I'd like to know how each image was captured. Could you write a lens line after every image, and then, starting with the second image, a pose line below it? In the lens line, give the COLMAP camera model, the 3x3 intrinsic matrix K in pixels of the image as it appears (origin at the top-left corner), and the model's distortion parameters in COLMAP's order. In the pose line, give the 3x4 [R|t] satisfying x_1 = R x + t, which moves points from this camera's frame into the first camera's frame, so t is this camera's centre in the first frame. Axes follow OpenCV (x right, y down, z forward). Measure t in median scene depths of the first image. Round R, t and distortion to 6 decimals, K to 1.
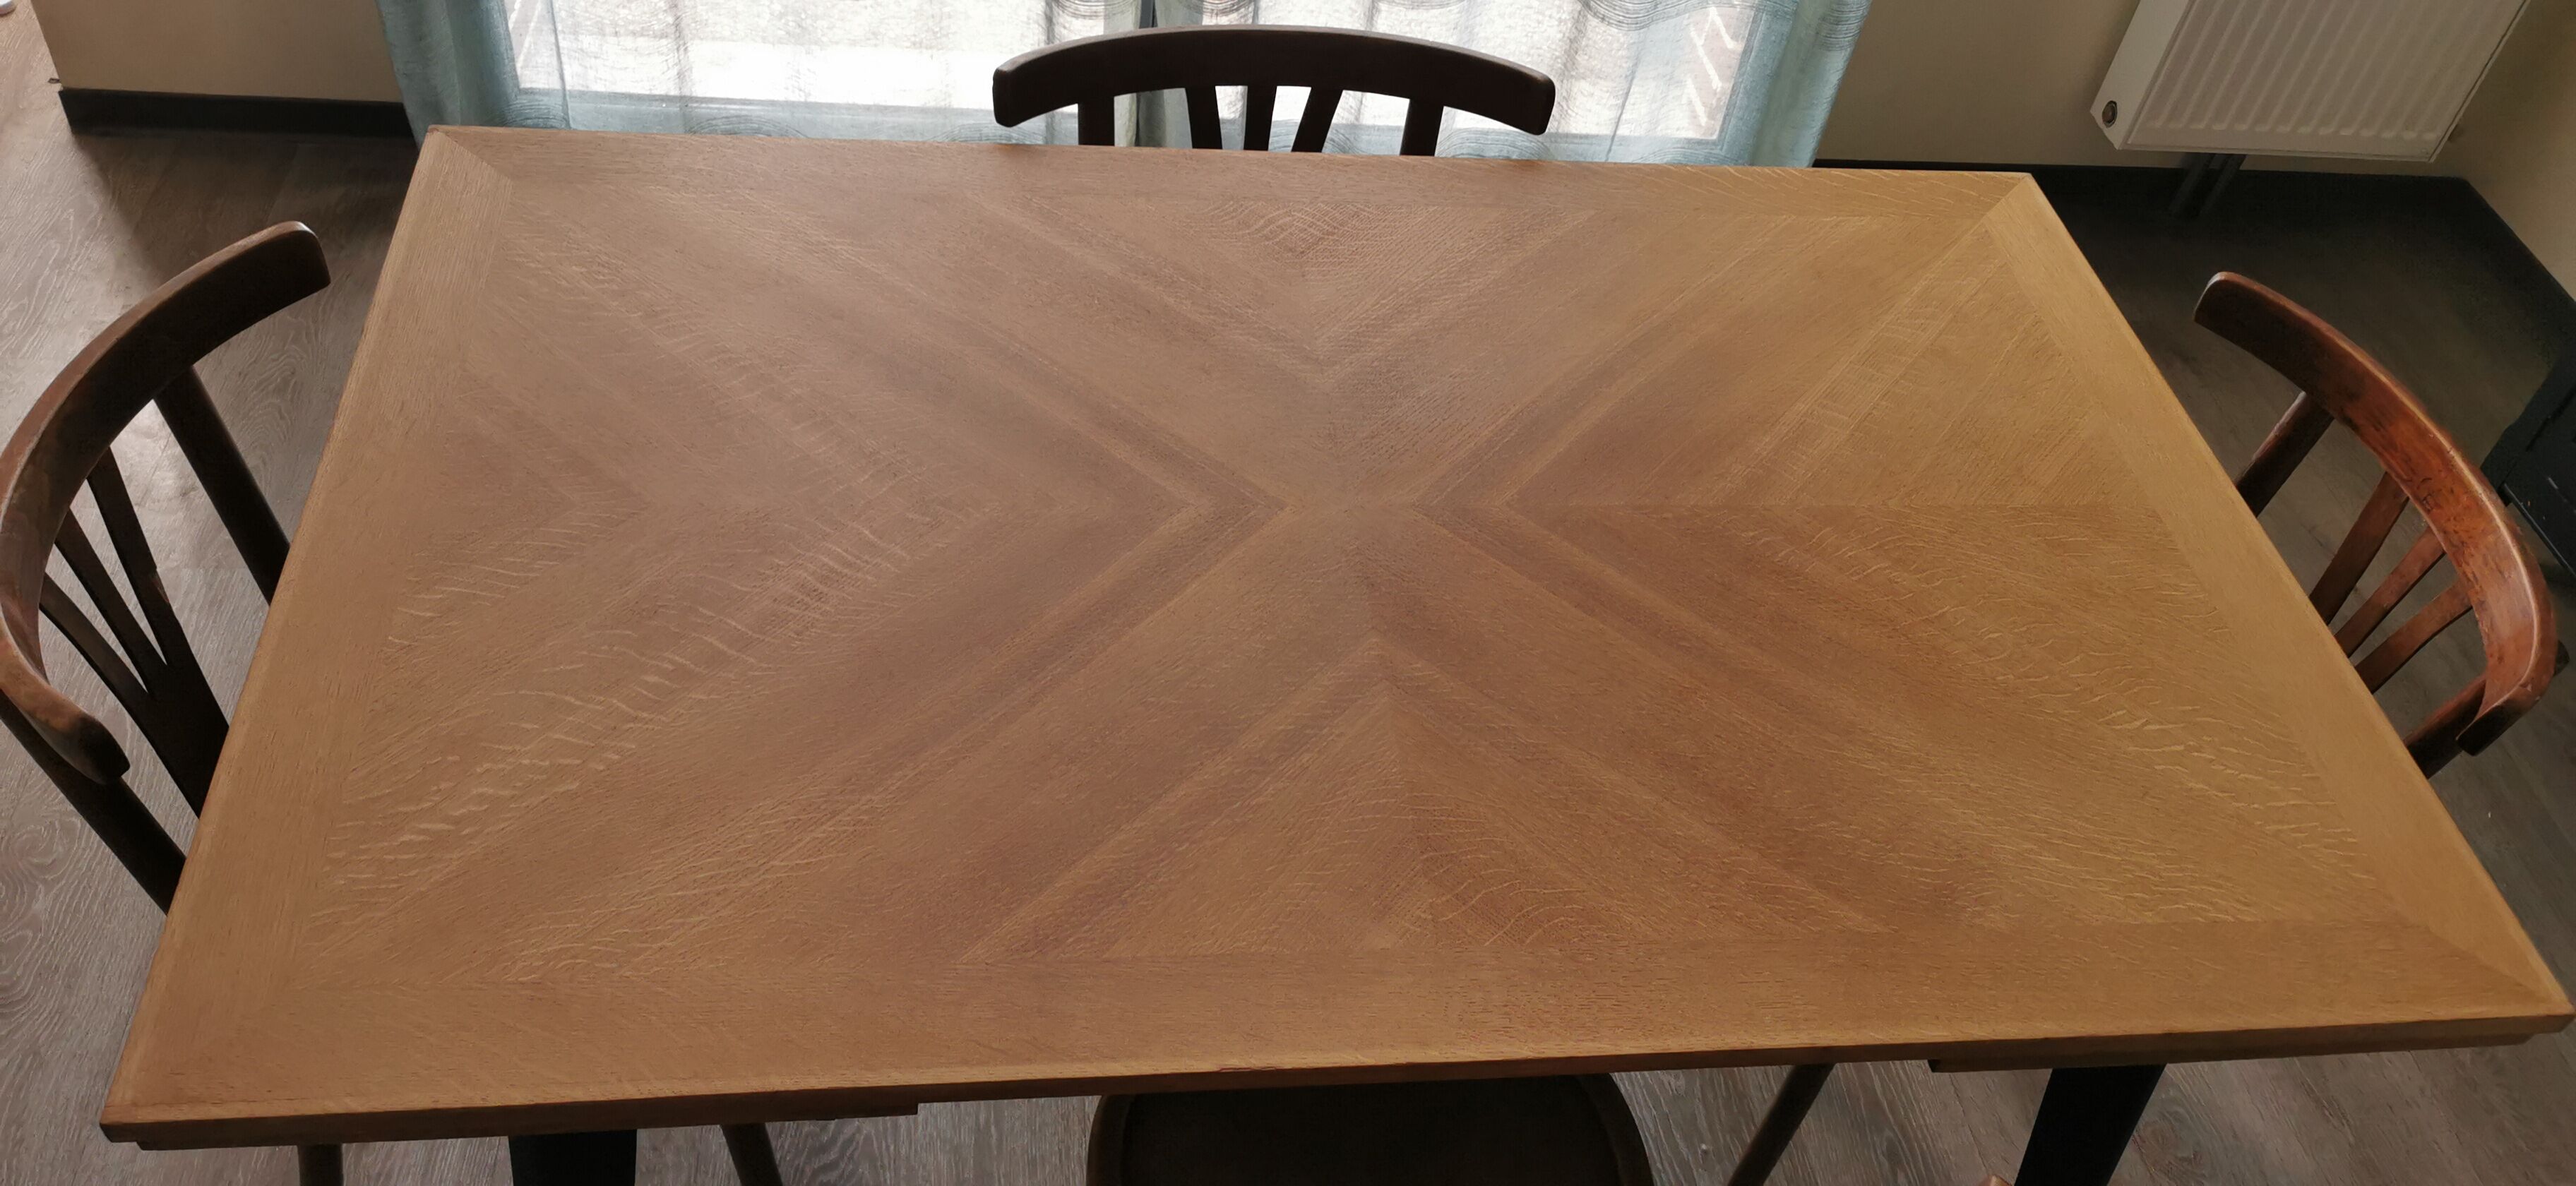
lens RADIAL K [[1973.1, 0, 1292.2], [0, 1973.1, 594.7], [0, 0, 1]] dist [0.039892, -0.016723]
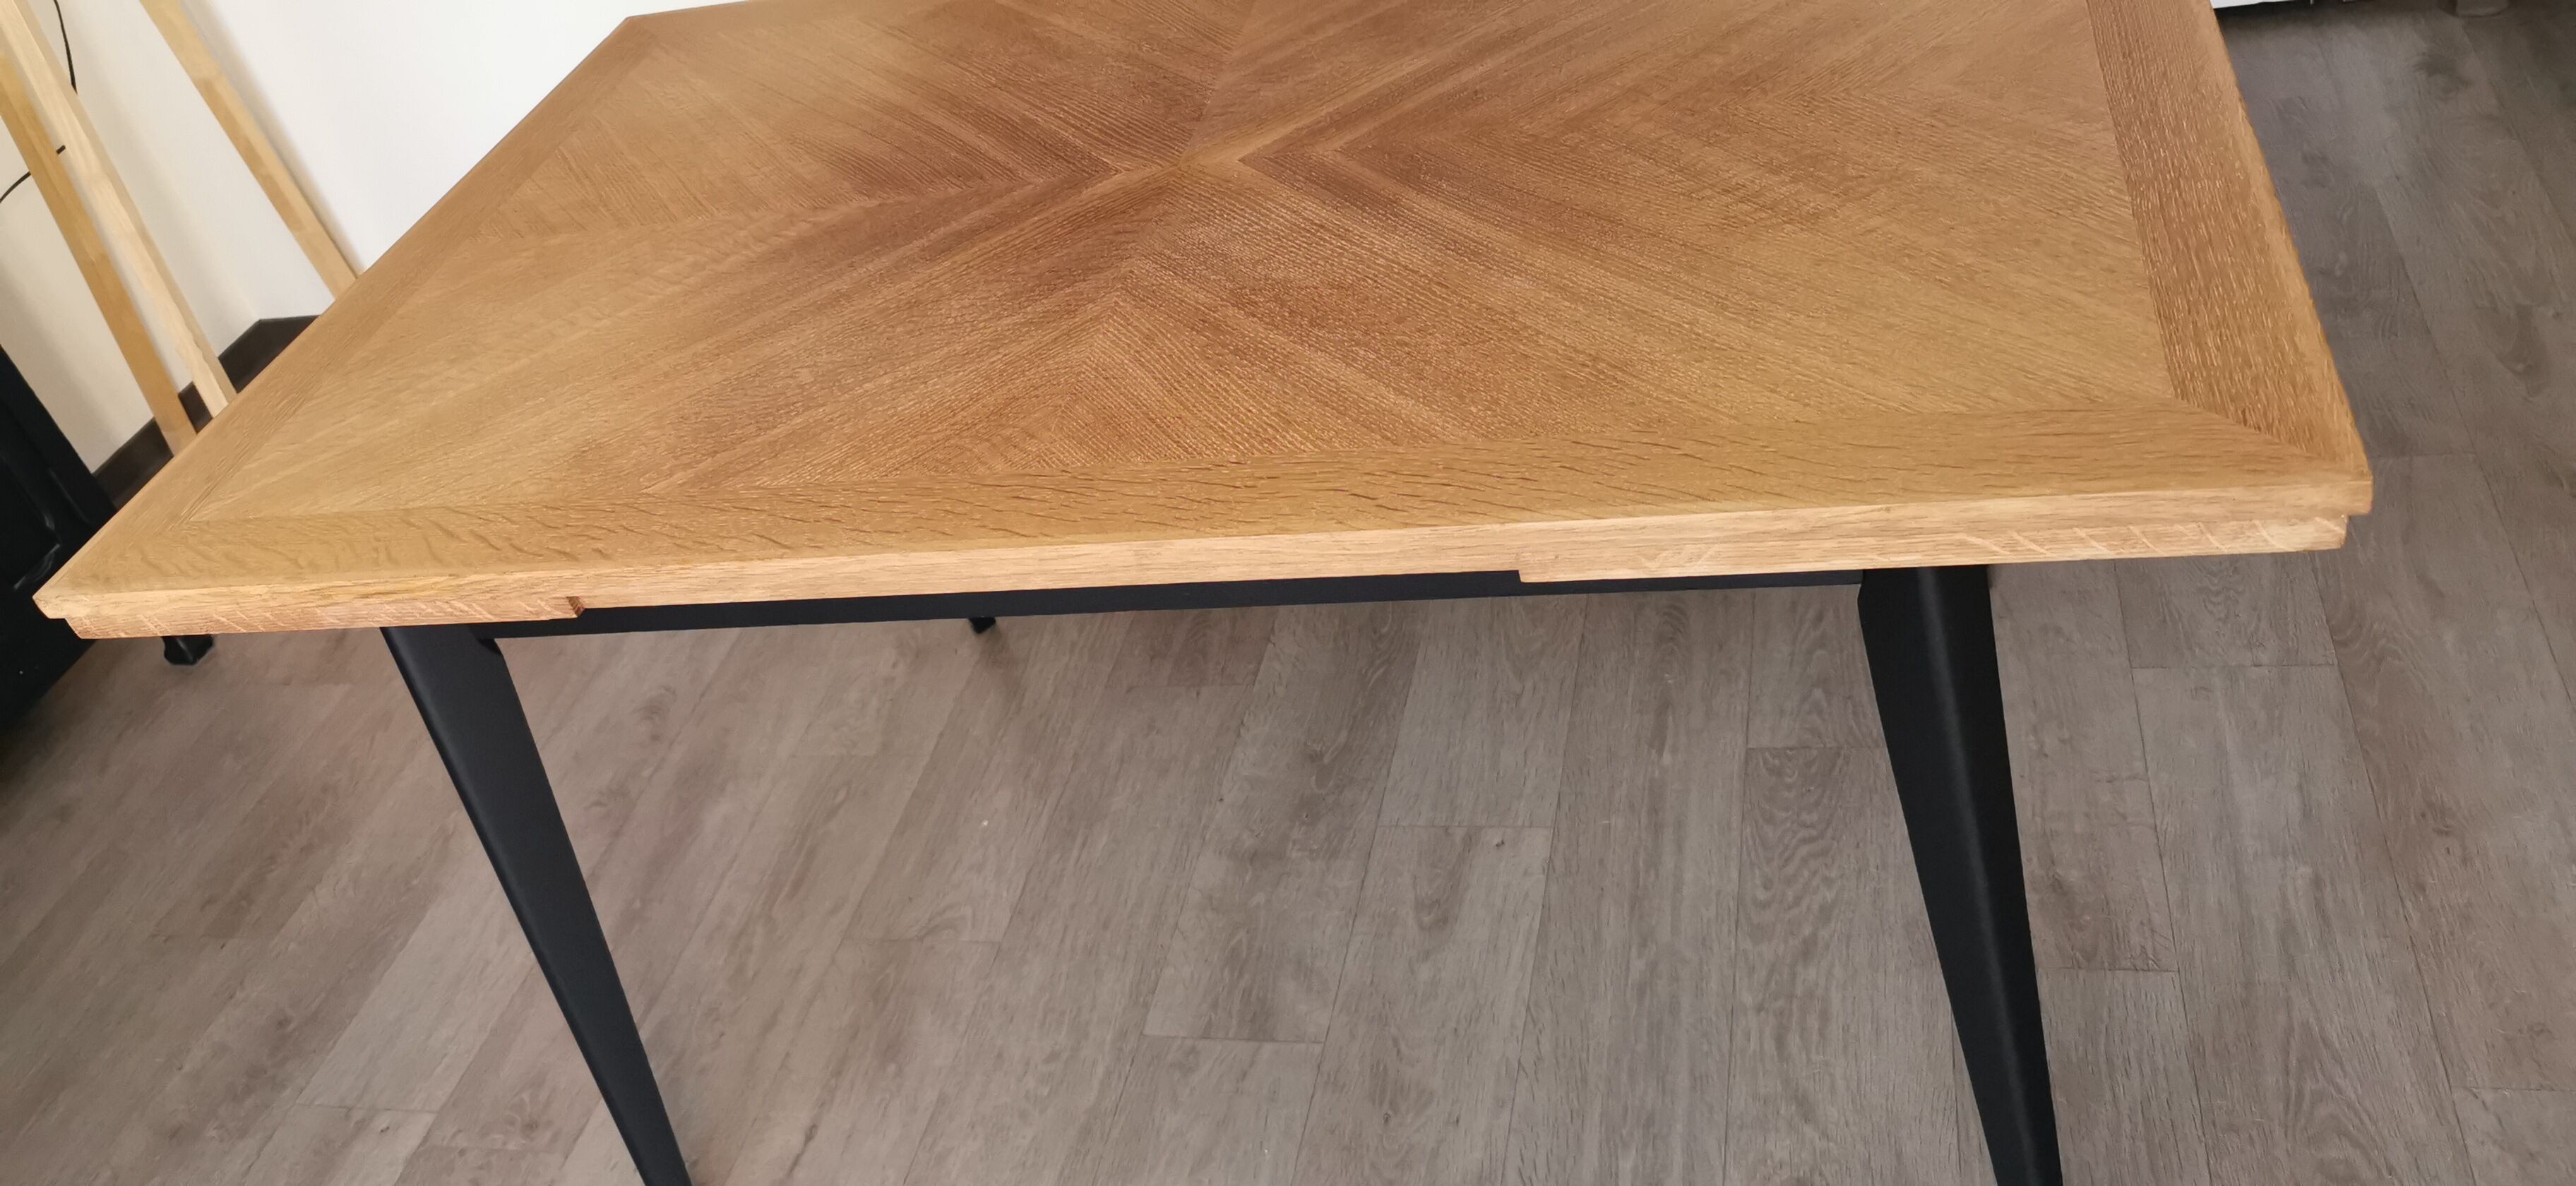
lens RADIAL K [[1973.1, 0, 1270.8], [0, 1973.1, 588.7], [0, 0, 1]] dist [0.039892, -0.016723]
pose [[-0.941501, -0.122565, 0.313933, -0.347474], [0.306682, 0.074610, 0.948883, -0.942392], [-0.139723, 0.989652, -0.032657, 1.187100]]
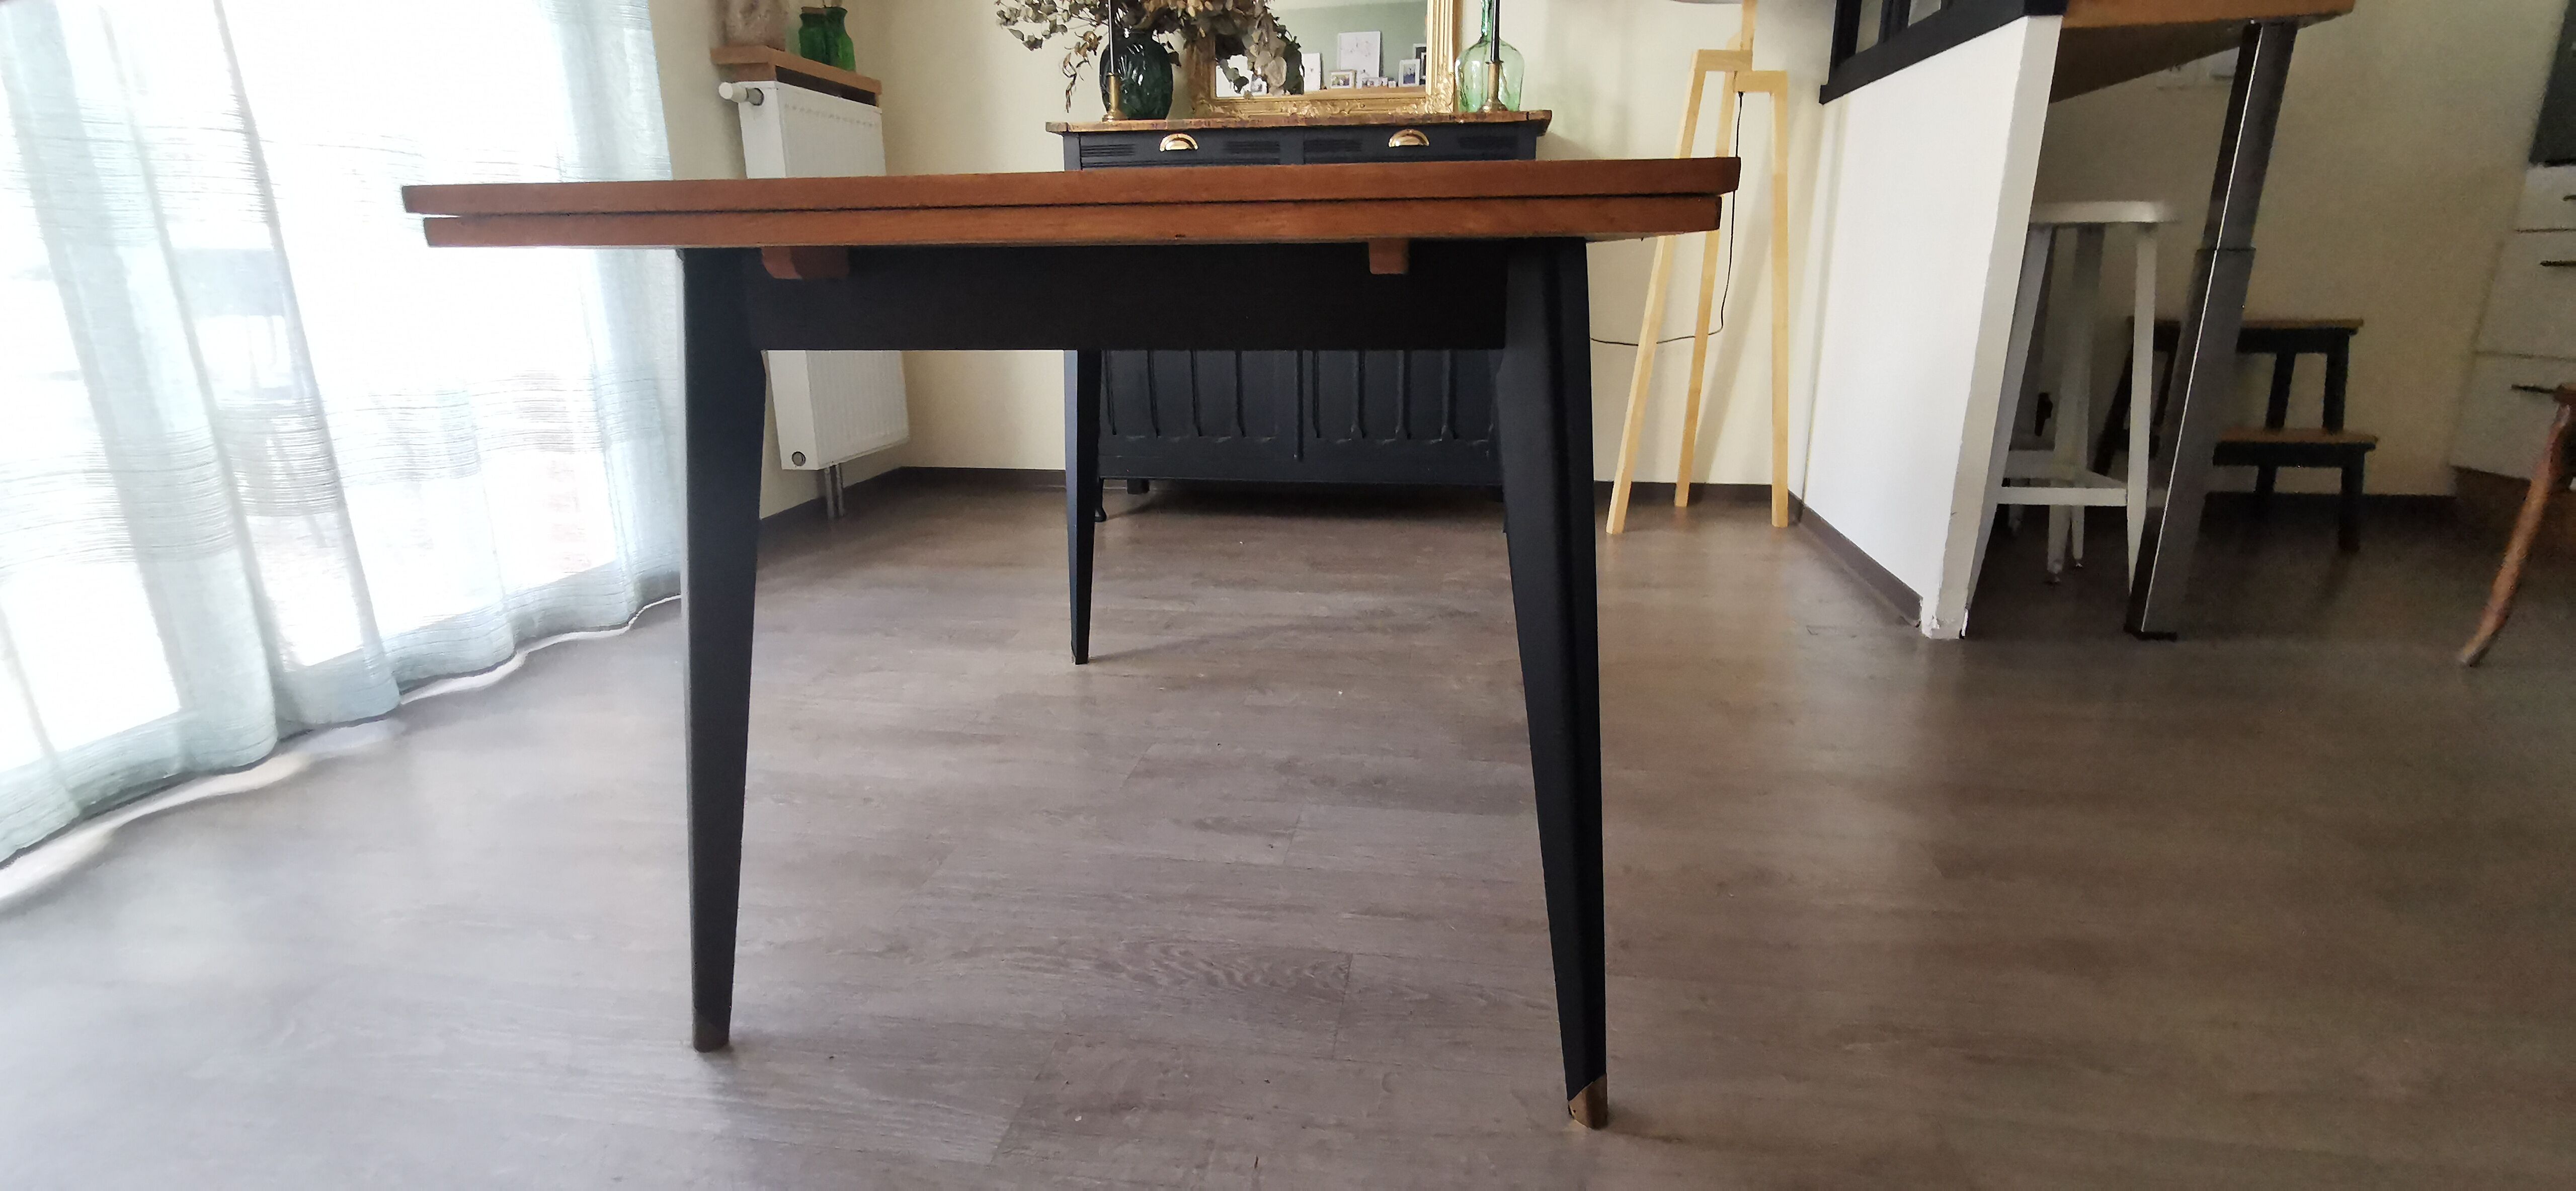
lens RADIAL K [[1179.4, 0, 1295.1], [0, 1179.4, 597.0], [0, 0, 1]] dist [-0.007742, 0.008759]
pose [[0.255942, -0.377401, 0.889979, -0.931231], [0.713987, 0.694459, 0.089160, 0.130486], [-0.651703, 0.612613, 0.447201, 0.681530]]
